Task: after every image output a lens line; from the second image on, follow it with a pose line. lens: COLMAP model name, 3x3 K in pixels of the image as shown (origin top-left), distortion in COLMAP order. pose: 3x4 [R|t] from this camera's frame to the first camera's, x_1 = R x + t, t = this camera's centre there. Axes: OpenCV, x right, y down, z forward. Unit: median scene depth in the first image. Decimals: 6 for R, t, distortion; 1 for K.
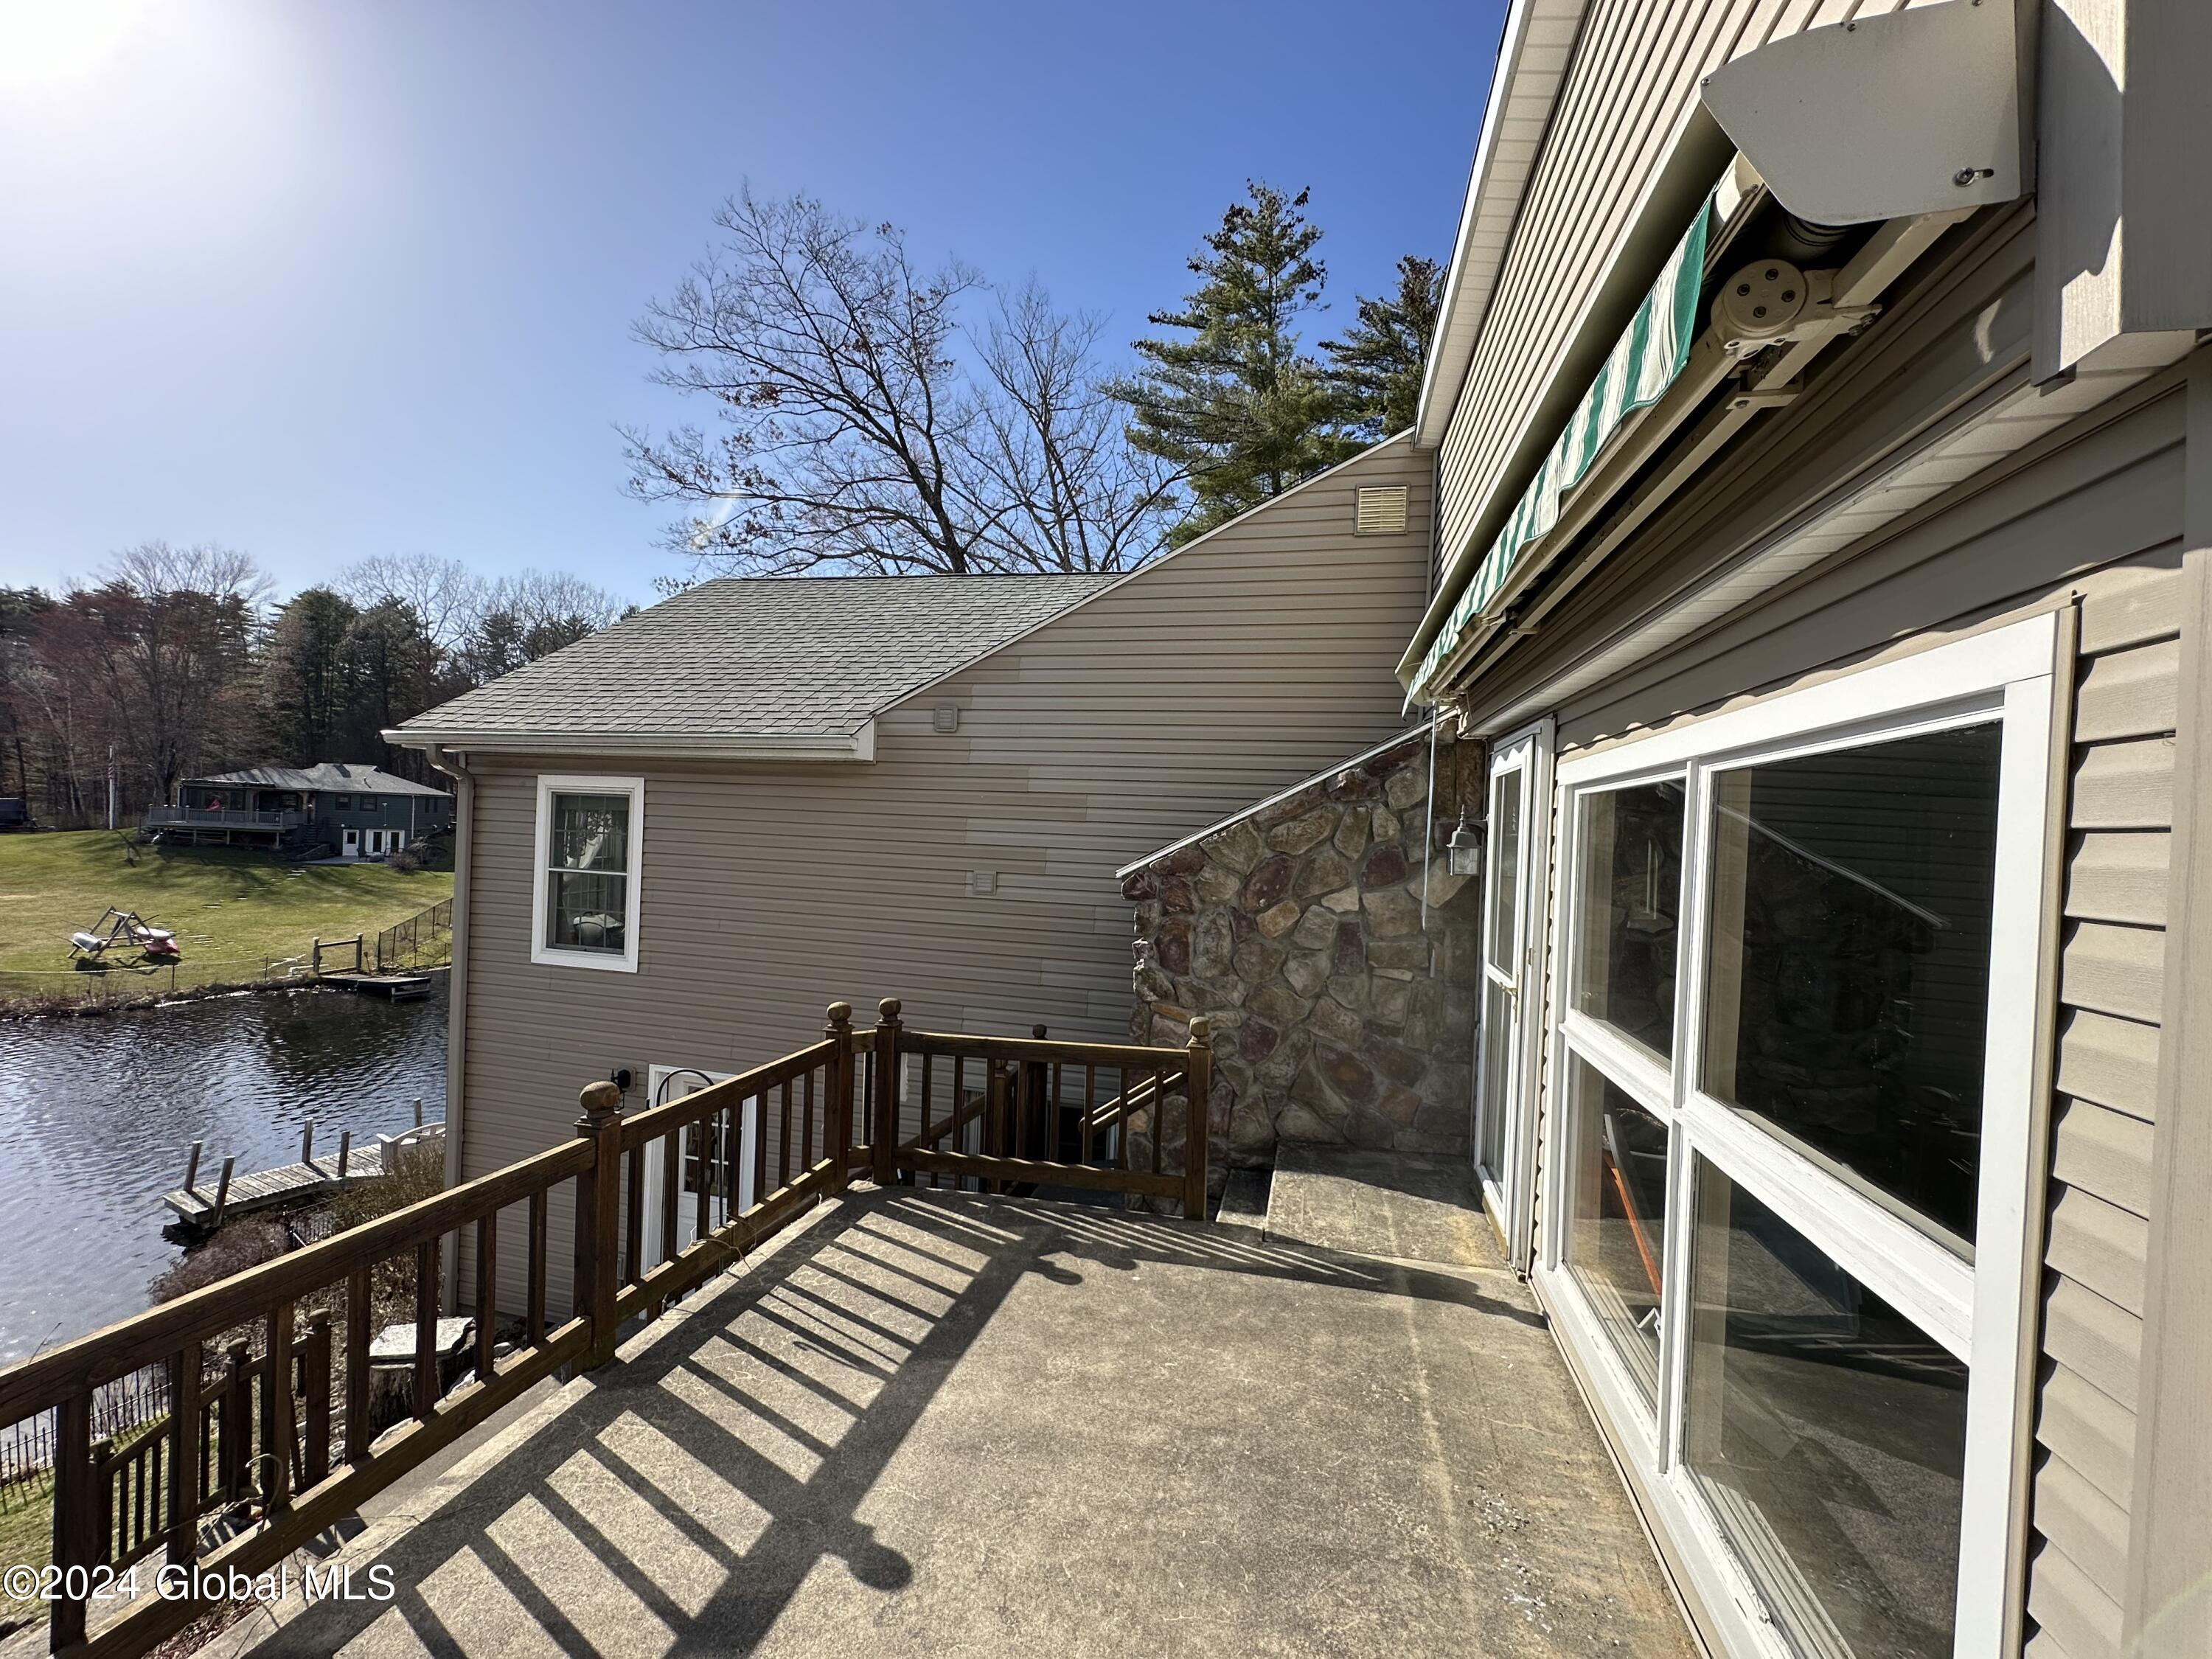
lens RADIAL K [[884.4, 0, 1104.6], [0, 884.4, 830.3], [0, 0, 1]] dist [-0.000889, 0.000520]
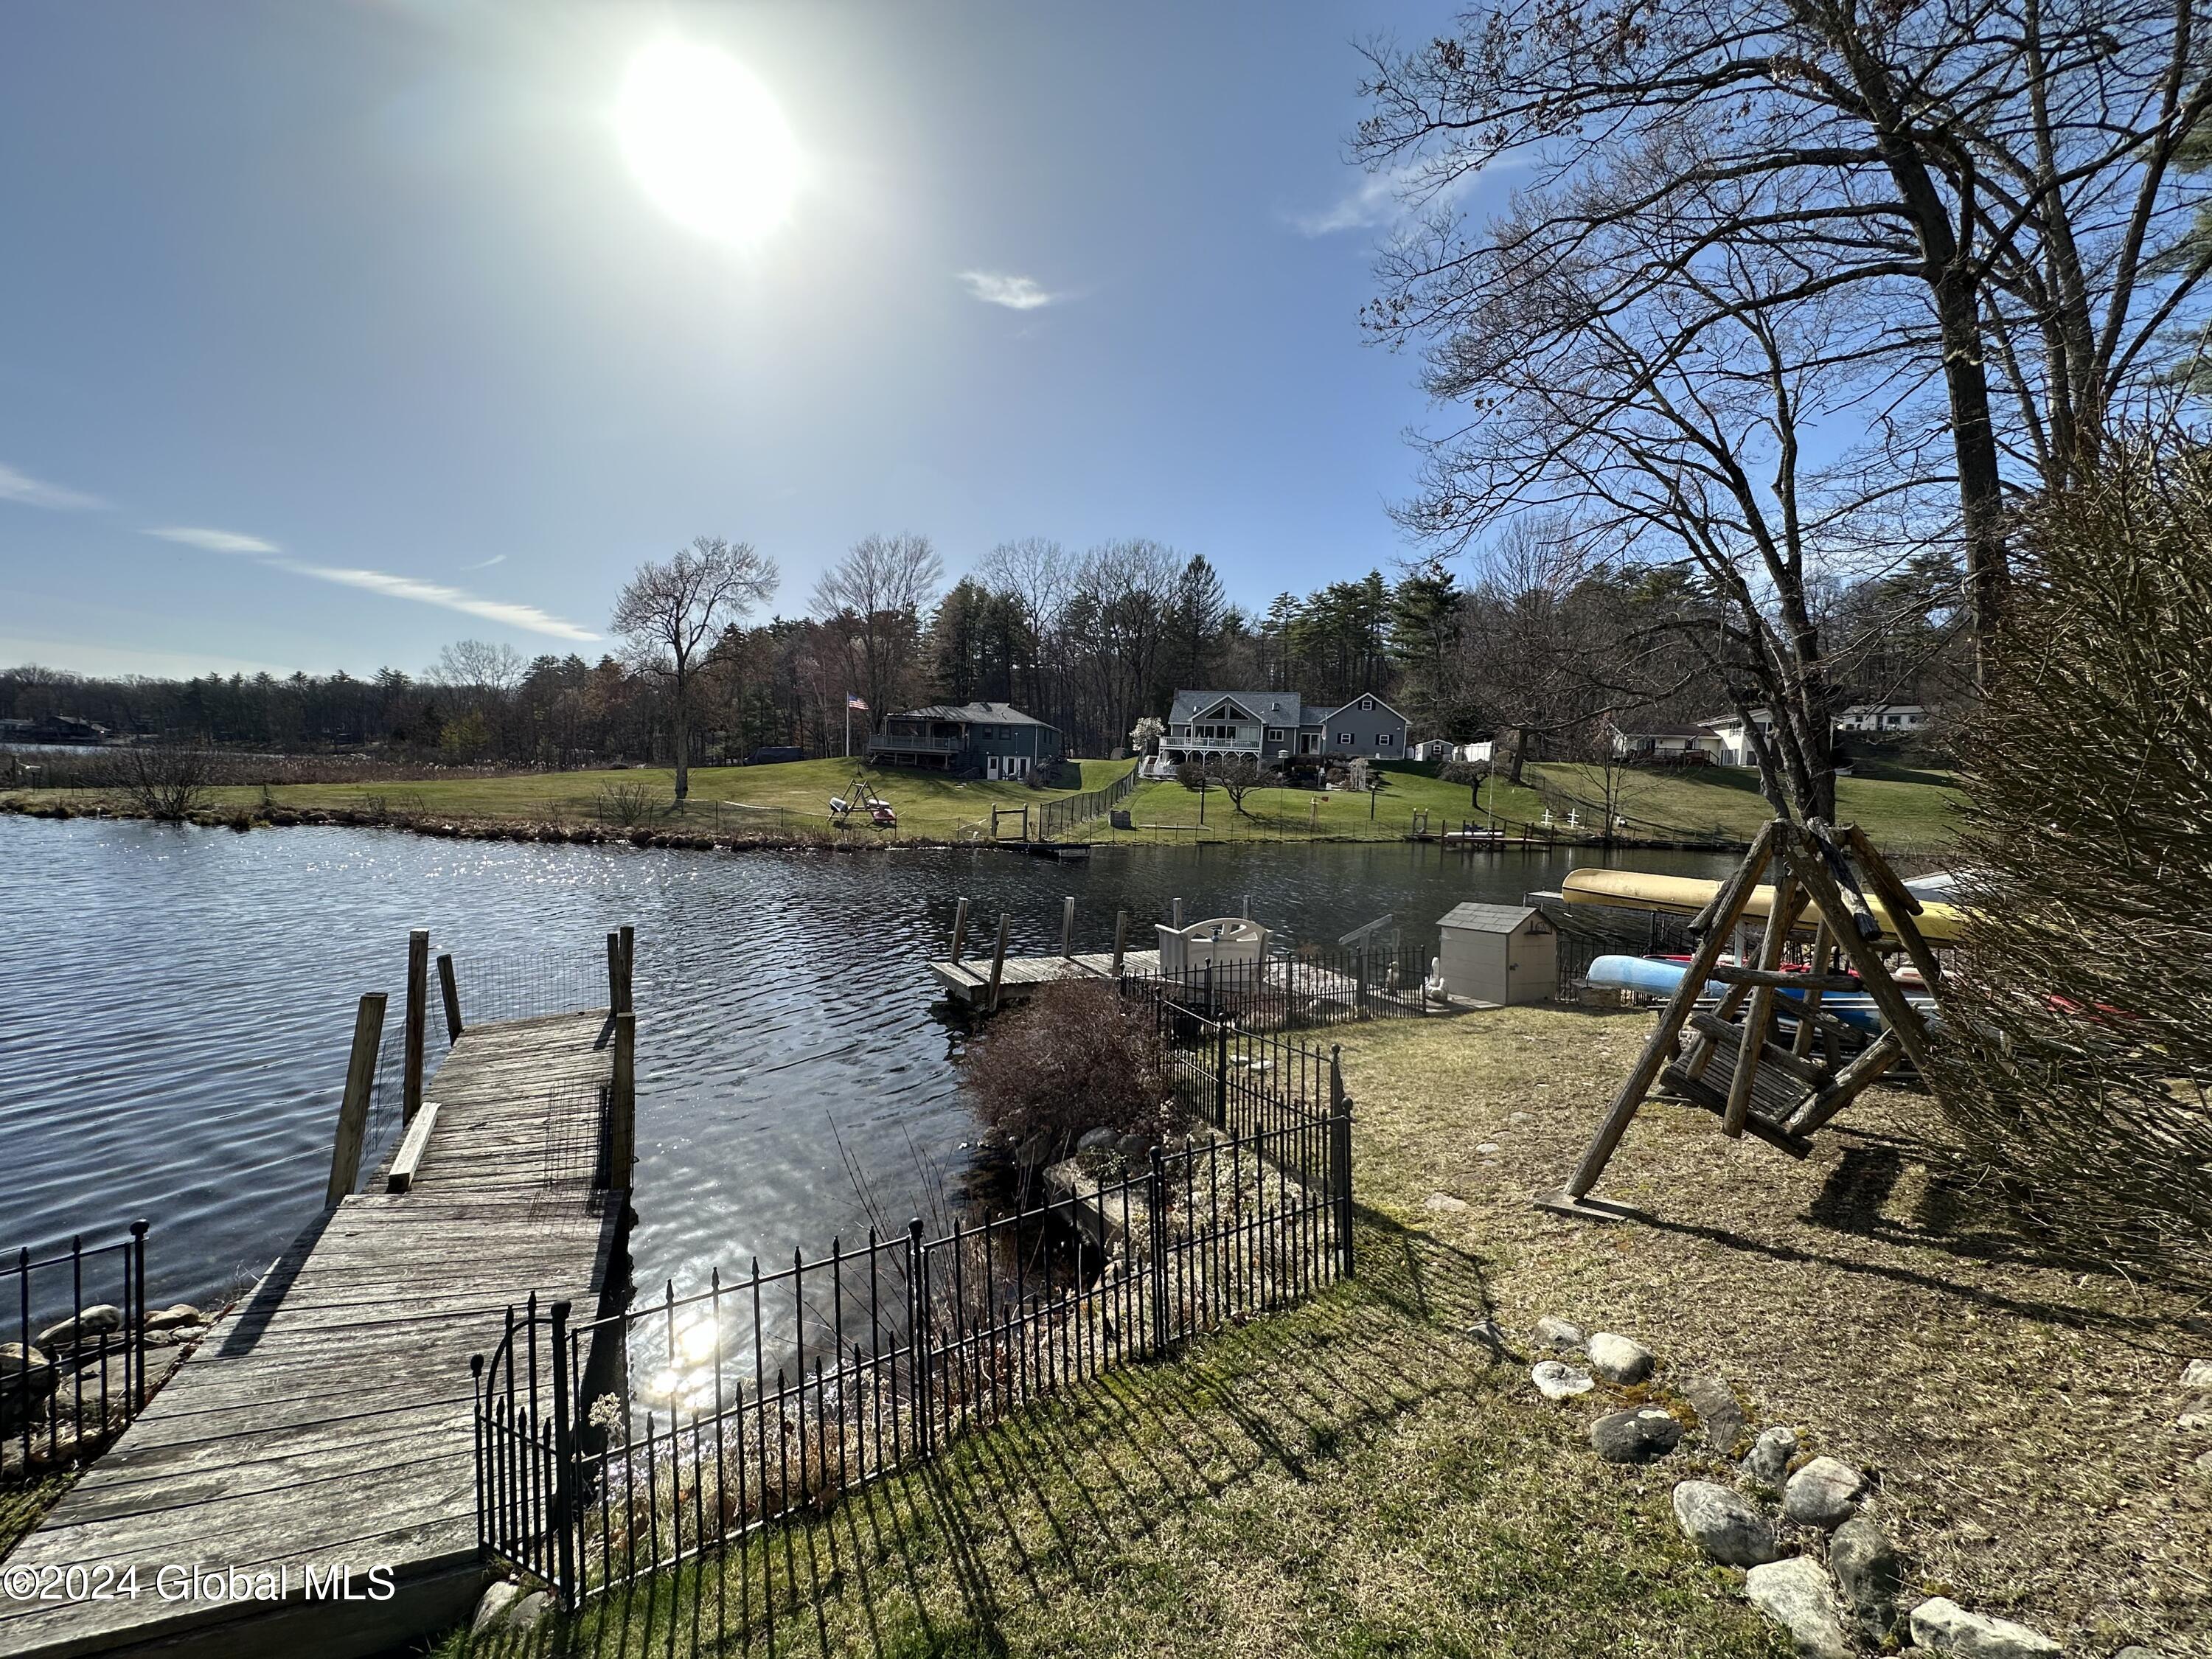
lens RADIAL K [[885.7, 0, 1106.0], [0, 885.7, 829.5], [0, 0, 1]] dist [-0.000759, 0.000567]
pose [[0.849961, 0.022287, -0.526373, -0.135346], [-0.008677, 0.999562, 0.028311, 0.068216], [0.526773, -0.019496, 0.849782, 0.110163]]
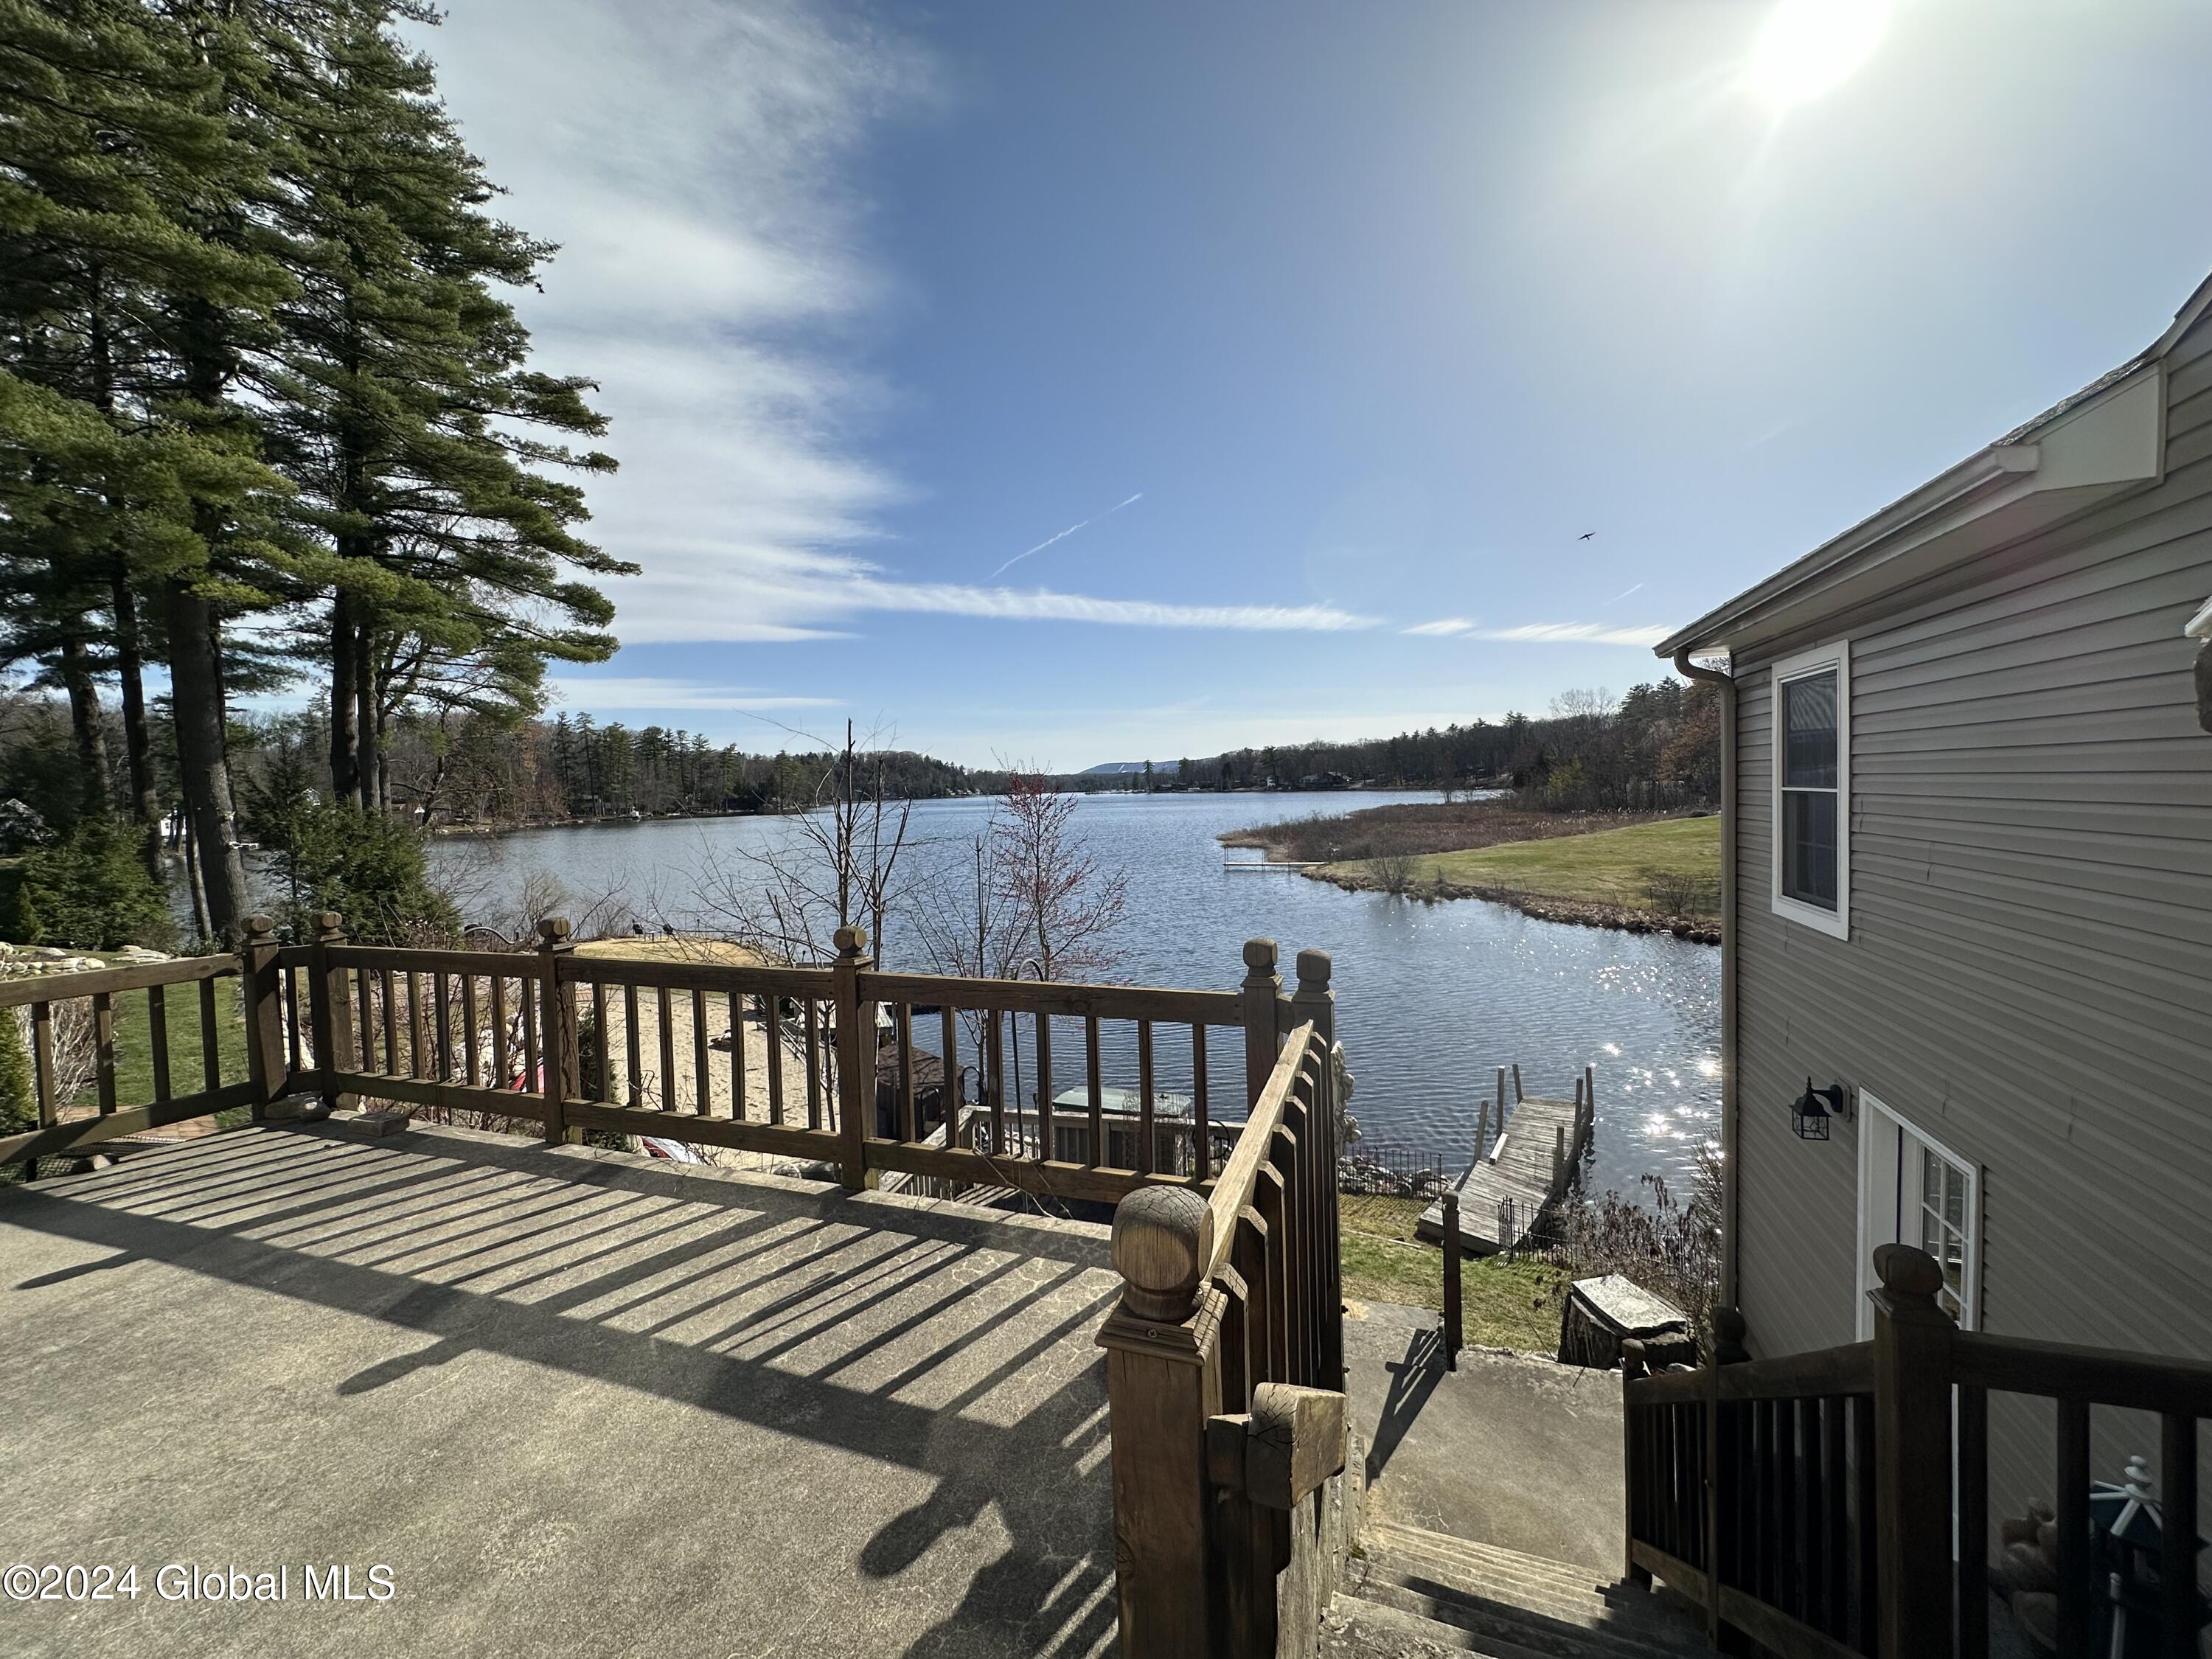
lens RADIAL K [[882.7, 0, 1105.3], [0, 882.7, 824.8], [0, 0, 1]] dist [-0.000318, 0.000542]
pose [[-0.098348, 0.003223, -0.995147, 0.021495], [0.022568, 0.999745, 0.001008, 0.007562], [0.994896, -0.022360, -0.098396, 0.063570]]
